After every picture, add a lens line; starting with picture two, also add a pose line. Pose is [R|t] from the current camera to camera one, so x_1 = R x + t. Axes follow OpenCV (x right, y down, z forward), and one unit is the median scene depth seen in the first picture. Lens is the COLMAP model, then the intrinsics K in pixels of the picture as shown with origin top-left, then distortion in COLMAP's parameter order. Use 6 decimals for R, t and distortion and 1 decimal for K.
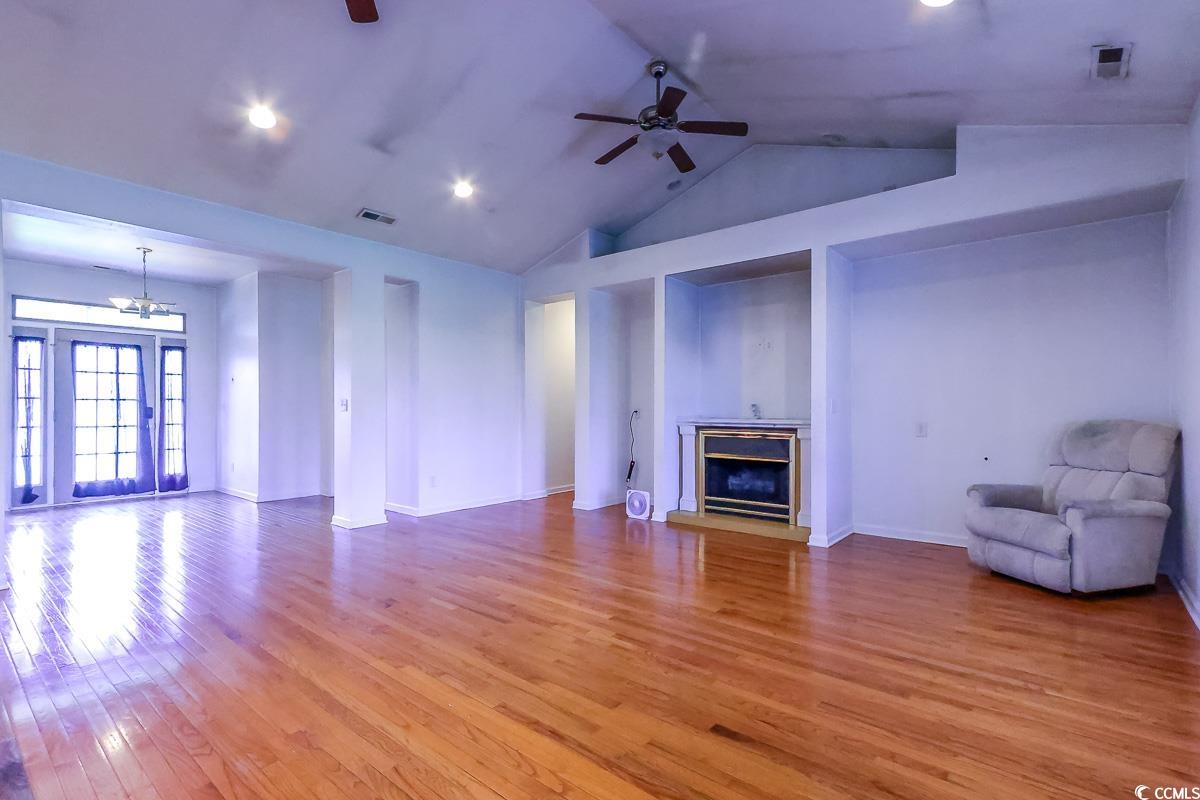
lens RADIAL K [[571.3, 0, 607.5], [0, 571.3, 401.2], [0, 0, 1]] dist [0.014945, -0.000932]
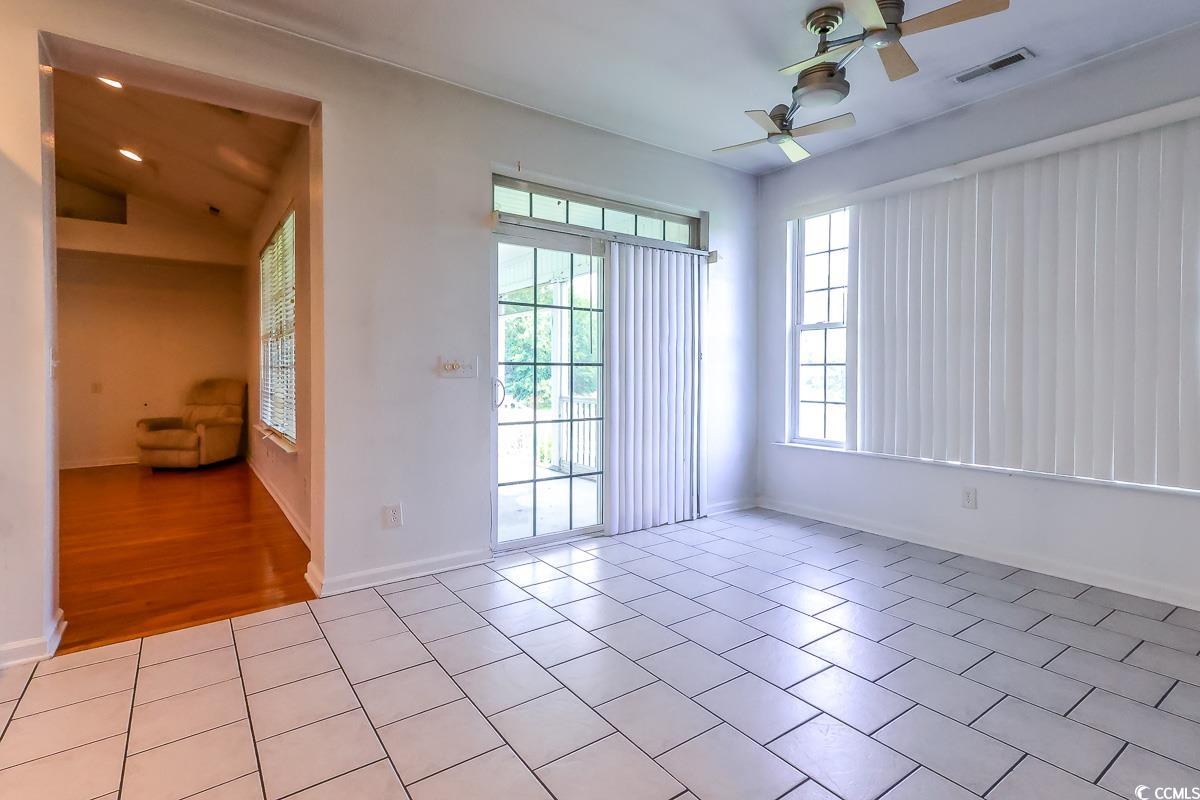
lens RADIAL K [[571.3, 0, 601.1], [0, 571.3, 384.8], [0, 0, 1]] dist [0.014945, -0.000932]
pose [[0.262223, -0.022061, 0.964755, -0.683089], [-0.009226, 0.999636, 0.025366, -0.005612], [-0.964963, -0.015552, 0.261924, -0.783417]]
